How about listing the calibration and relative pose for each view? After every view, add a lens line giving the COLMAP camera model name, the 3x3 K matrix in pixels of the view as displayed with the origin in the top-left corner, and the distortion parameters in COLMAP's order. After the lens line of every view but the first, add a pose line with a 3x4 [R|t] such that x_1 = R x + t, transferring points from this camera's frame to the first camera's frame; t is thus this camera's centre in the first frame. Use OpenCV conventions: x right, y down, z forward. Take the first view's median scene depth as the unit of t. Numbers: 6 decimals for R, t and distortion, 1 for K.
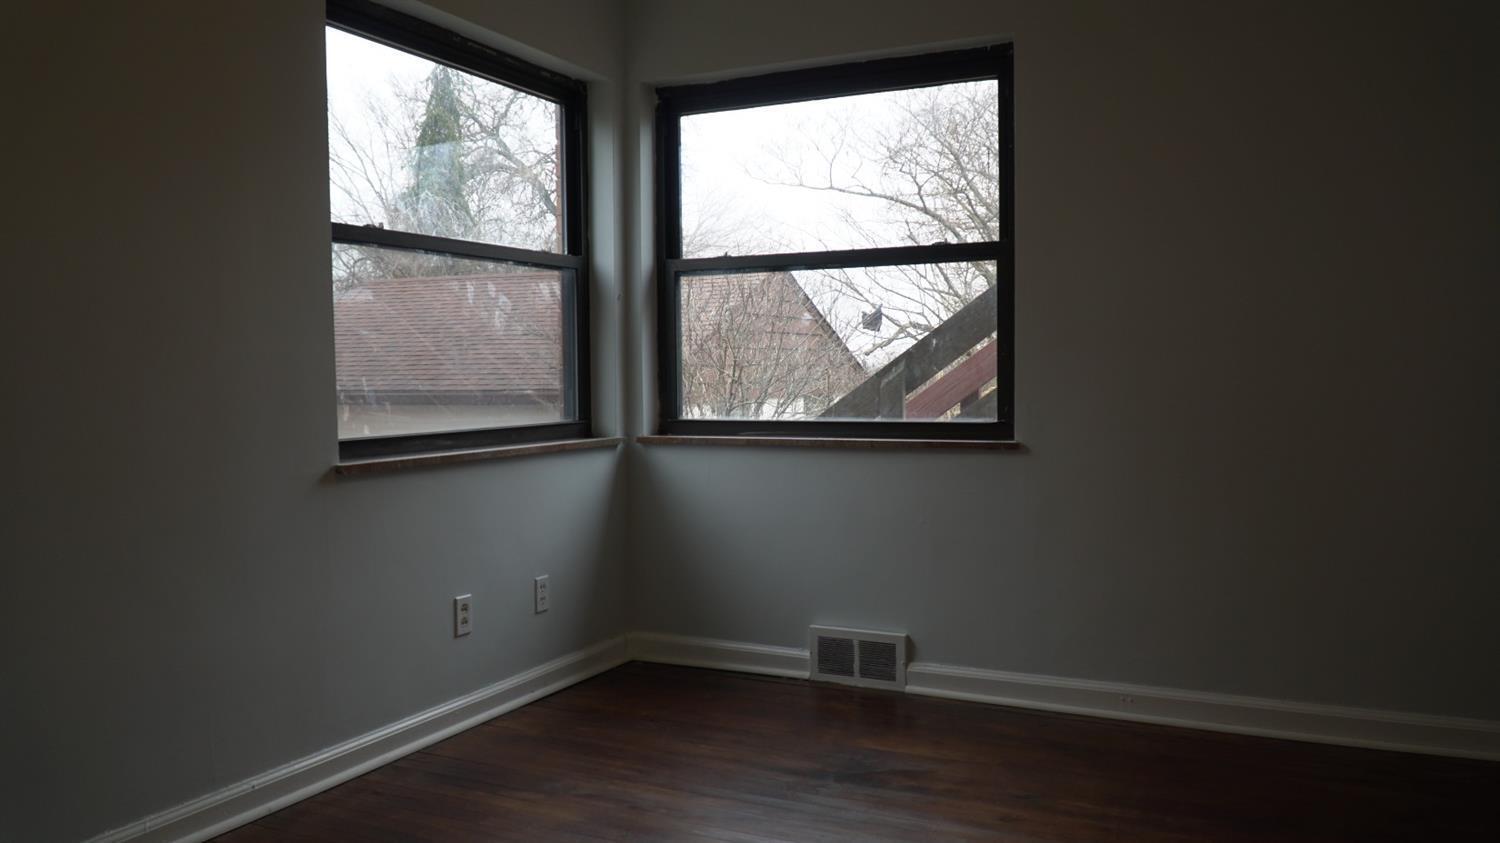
lens RADIAL K [[1186.5, 0, 752.4], [0, 1186.5, 422.1], [0, 0, 1]] dist [0.000422, -0.006965]
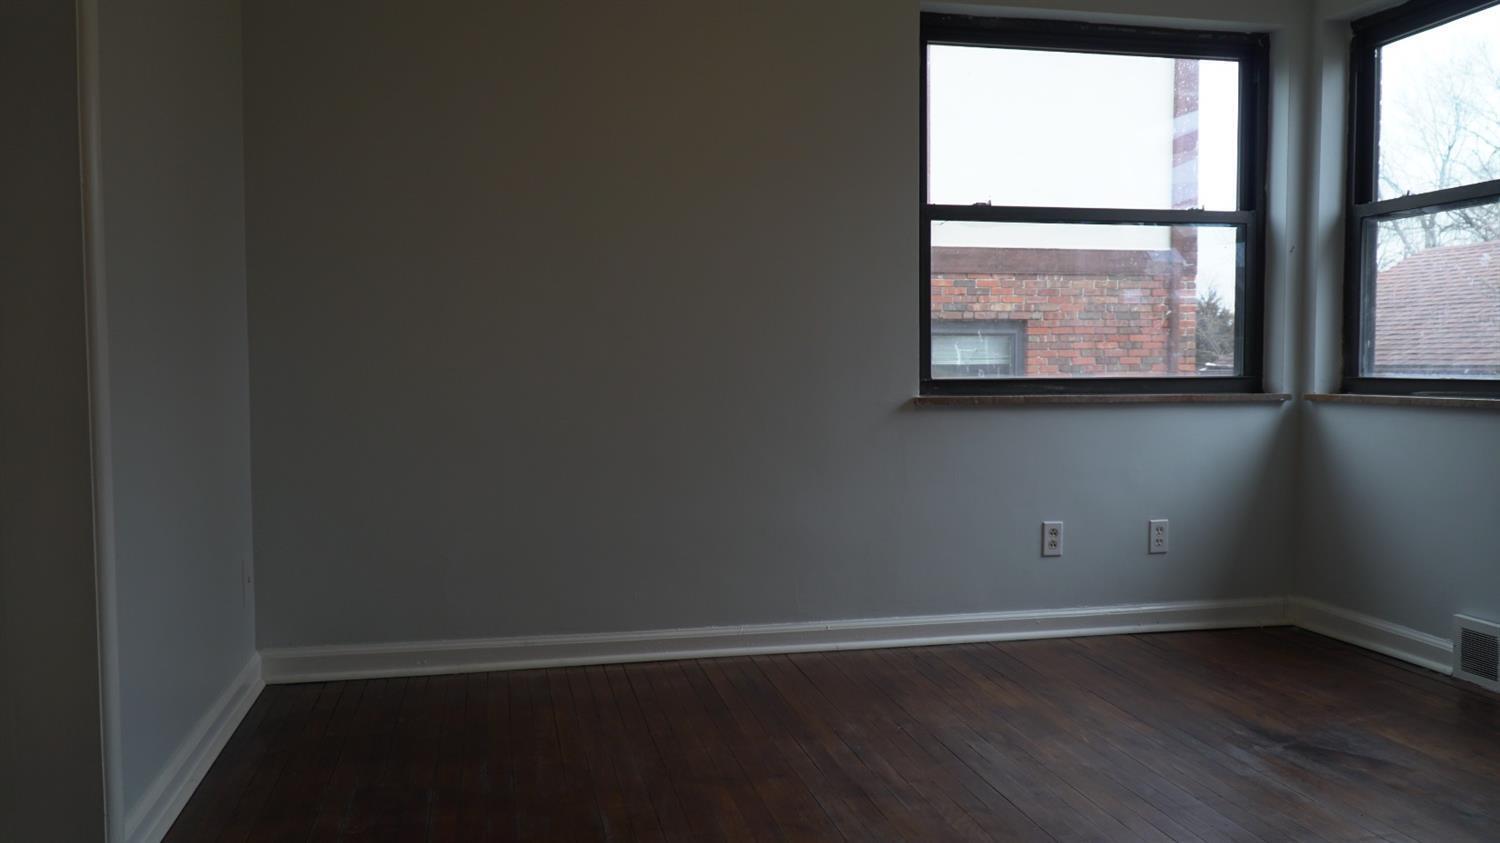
lens RADIAL K [[1186.5, 0, 751.7], [0, 1186.5, 417.4], [0, 0, 1]] dist [0.000422, -0.006965]
pose [[0.616636, 0.042335, -0.786110, 0.389374], [-0.034989, 0.999040, 0.026356, 0.022264], [0.786471, 0.011253, 0.617525, 0.058124]]
